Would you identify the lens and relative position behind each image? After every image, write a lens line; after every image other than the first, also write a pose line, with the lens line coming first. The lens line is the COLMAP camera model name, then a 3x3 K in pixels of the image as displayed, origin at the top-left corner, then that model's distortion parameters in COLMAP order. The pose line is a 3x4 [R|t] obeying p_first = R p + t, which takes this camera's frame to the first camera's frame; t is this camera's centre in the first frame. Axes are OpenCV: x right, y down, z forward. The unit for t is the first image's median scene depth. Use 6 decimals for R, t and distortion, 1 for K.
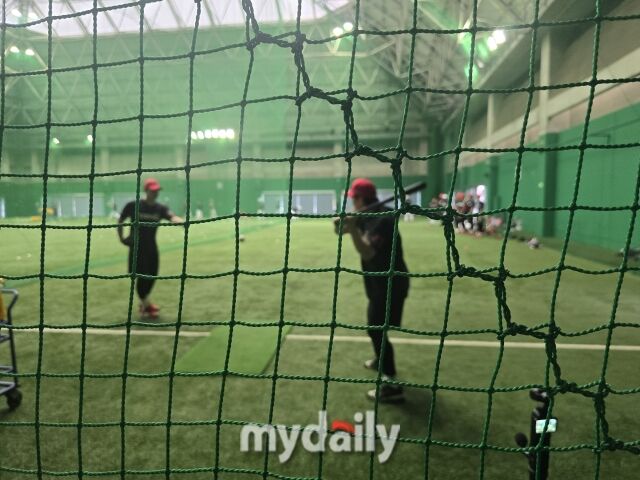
lens RADIAL K [[884.1, 0, 320.9], [0, 884.1, 238.9], [0, 0, 1]] dist [0.219601, -0.596328]
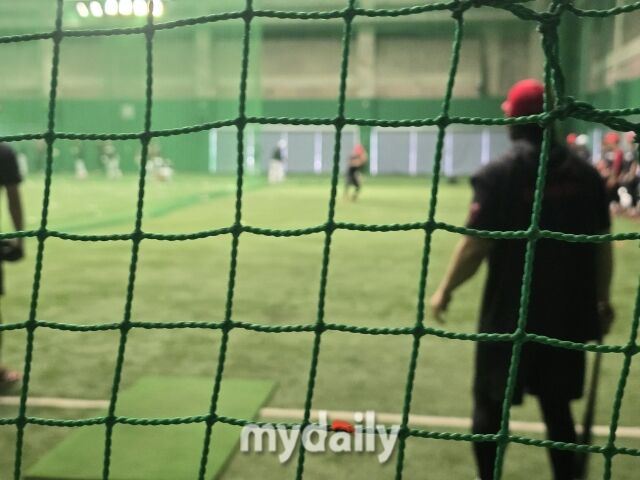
lens RADIAL K [[884.1, 0, 320.9], [0, 884.1, 238.9], [0, 0, 1]] dist [0.219601, -0.596328]
pose [[0.992001, 0.029415, -0.122757, 0.020433], [-0.013046, 0.991154, 0.132076, -0.027879], [0.125556, -0.129418, 0.983609, 0.483804]]
